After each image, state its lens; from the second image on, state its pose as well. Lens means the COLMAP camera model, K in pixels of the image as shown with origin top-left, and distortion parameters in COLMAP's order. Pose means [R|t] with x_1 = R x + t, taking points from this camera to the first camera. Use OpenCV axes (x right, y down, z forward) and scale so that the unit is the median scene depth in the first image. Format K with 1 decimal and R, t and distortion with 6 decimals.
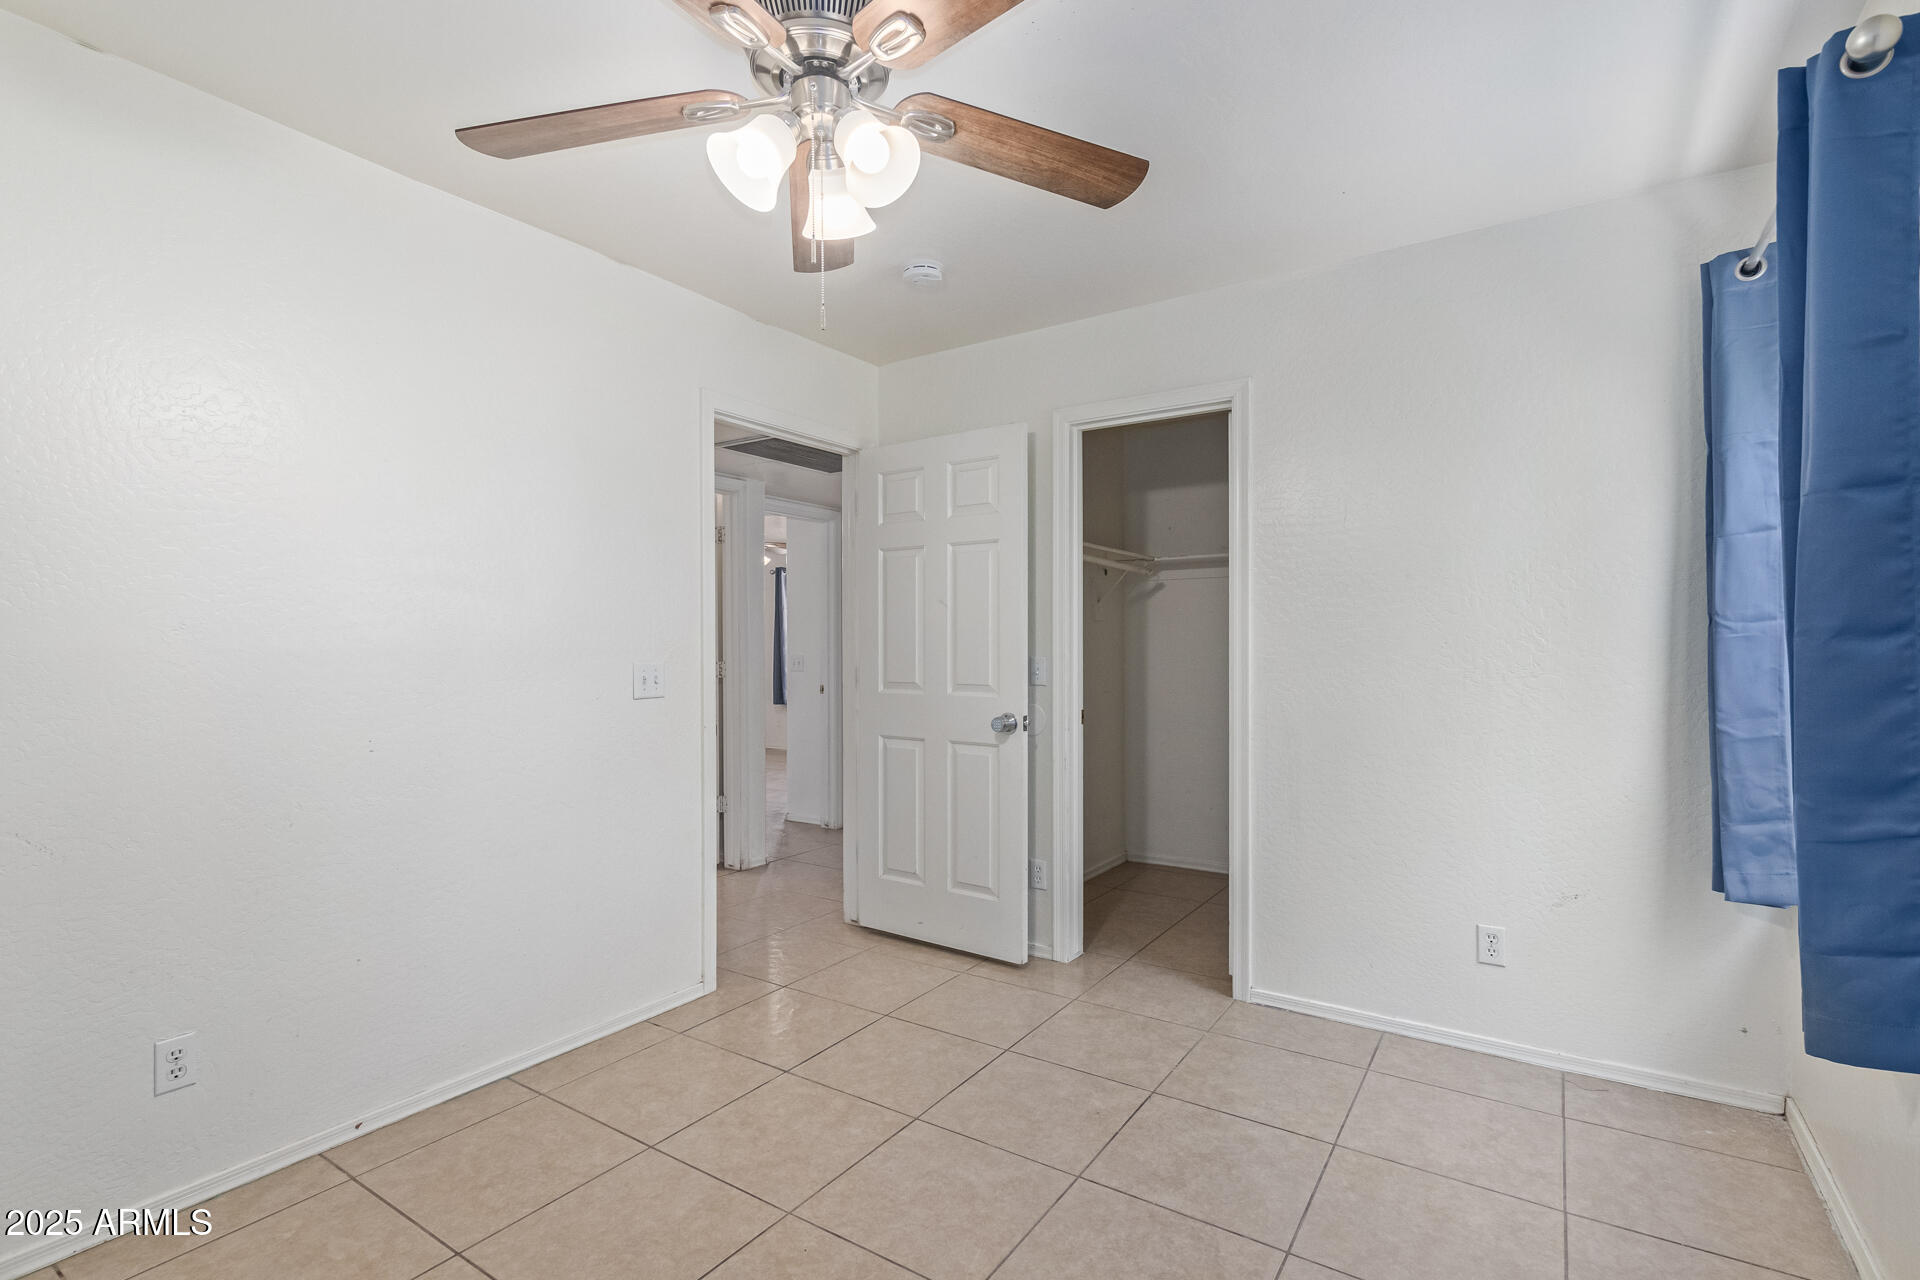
lens RADIAL K [[910.2, 0, 953.3], [0, 910.2, 649.0], [0, 0, 1]] dist [0.002151, 0.000467]
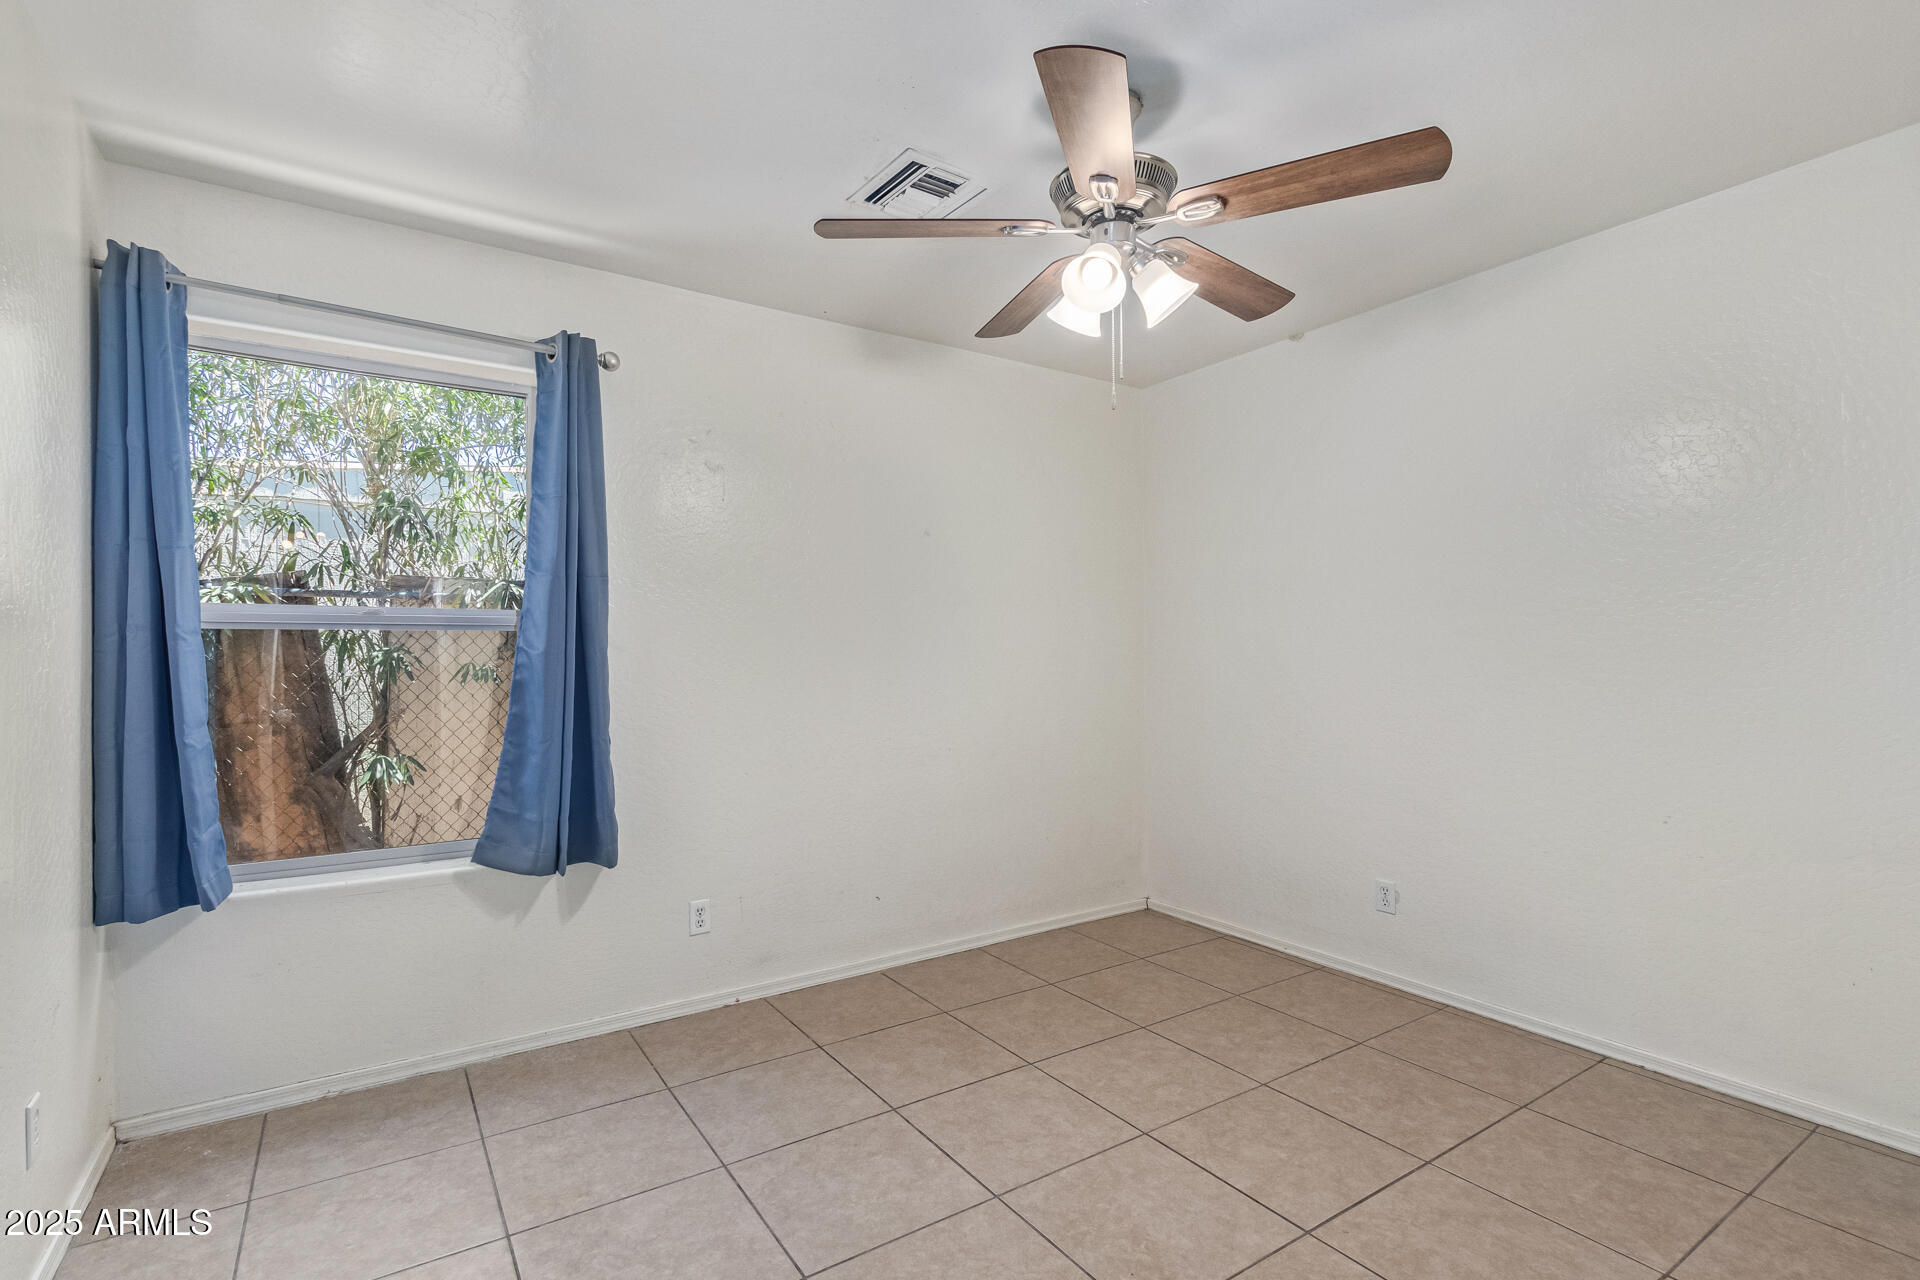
lens RADIAL K [[910.2, 0, 953.3], [0, 910.2, 649.0], [0, 0, 1]] dist [0.002151, 0.000467]
pose [[-0.922095, 0.010942, 0.386809, -0.337931], [0.011504, 0.999933, -0.000861, -0.003349], [-0.386793, 0.003656, -0.922159, 1.797425]]
